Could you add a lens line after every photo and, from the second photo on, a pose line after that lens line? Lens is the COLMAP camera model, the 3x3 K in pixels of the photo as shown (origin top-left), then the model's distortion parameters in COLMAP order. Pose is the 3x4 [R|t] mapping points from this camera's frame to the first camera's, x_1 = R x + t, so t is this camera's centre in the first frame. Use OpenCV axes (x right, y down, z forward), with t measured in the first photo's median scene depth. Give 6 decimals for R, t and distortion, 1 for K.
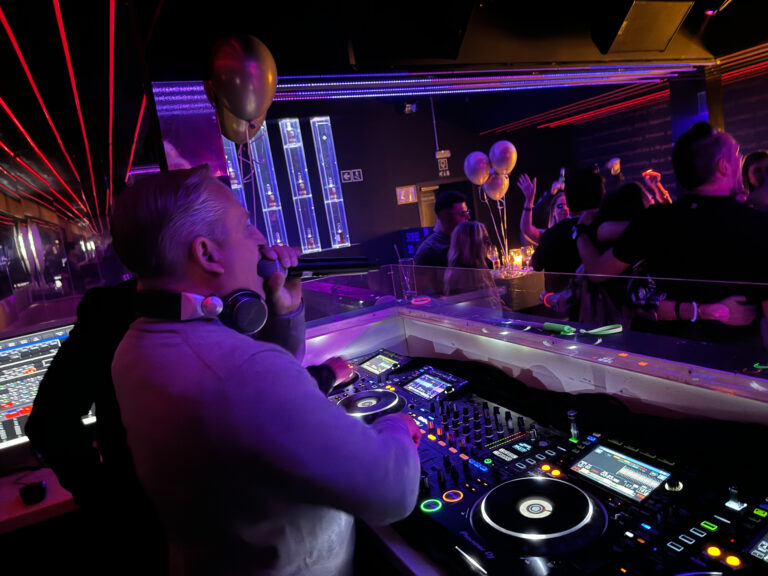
lens RADIAL K [[542.2, 0, 387.1], [0, 542.2, 294.3], [0, 0, 1]] dist [0.030720, -0.001215]
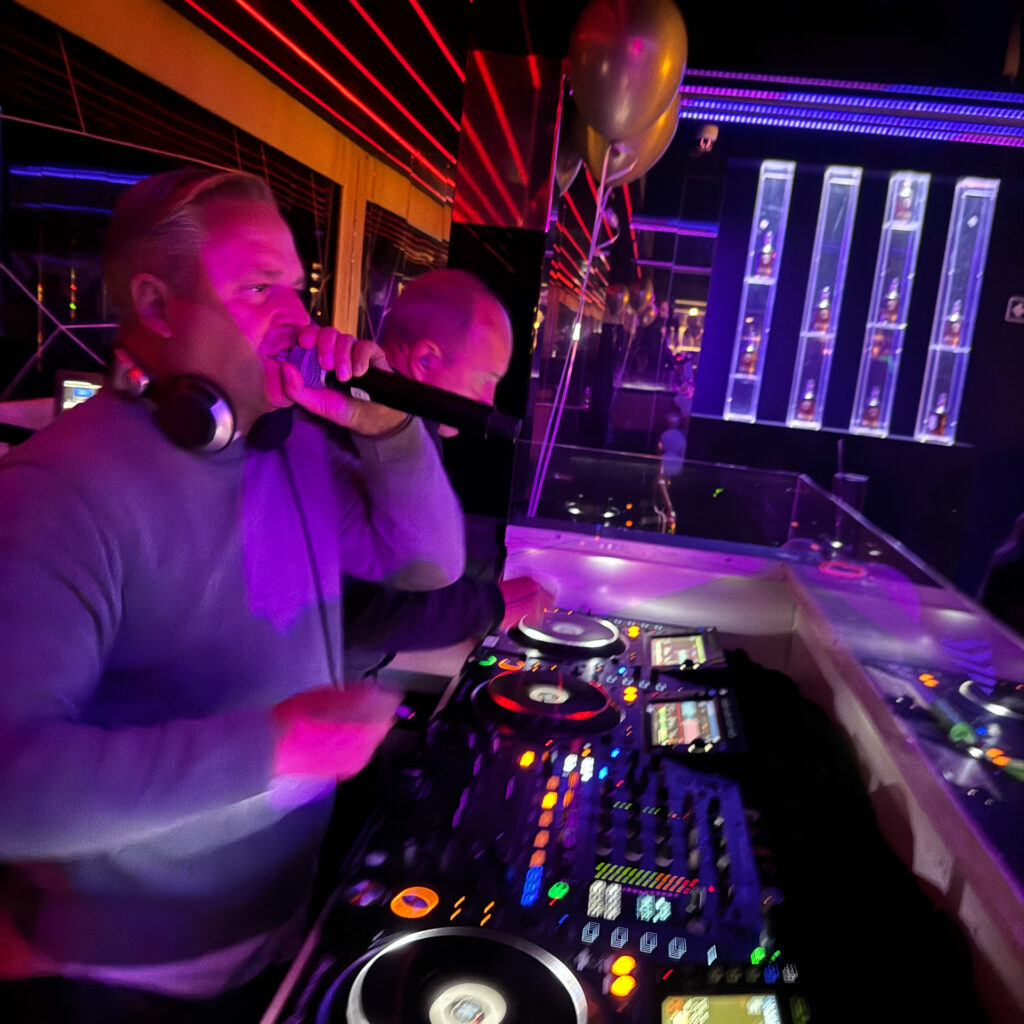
lens RADIAL K [[966.7, 0, 511.2], [0, 966.7, 503.6], [0, 0, 1]] dist [0.007424, 0.000000]
pose [[0.792898, 0.323871, -0.516159, 0.234877], [-0.308981, 0.943776, 0.117545, -0.048350], [0.525208, 0.066281, 0.848389, 0.118178]]
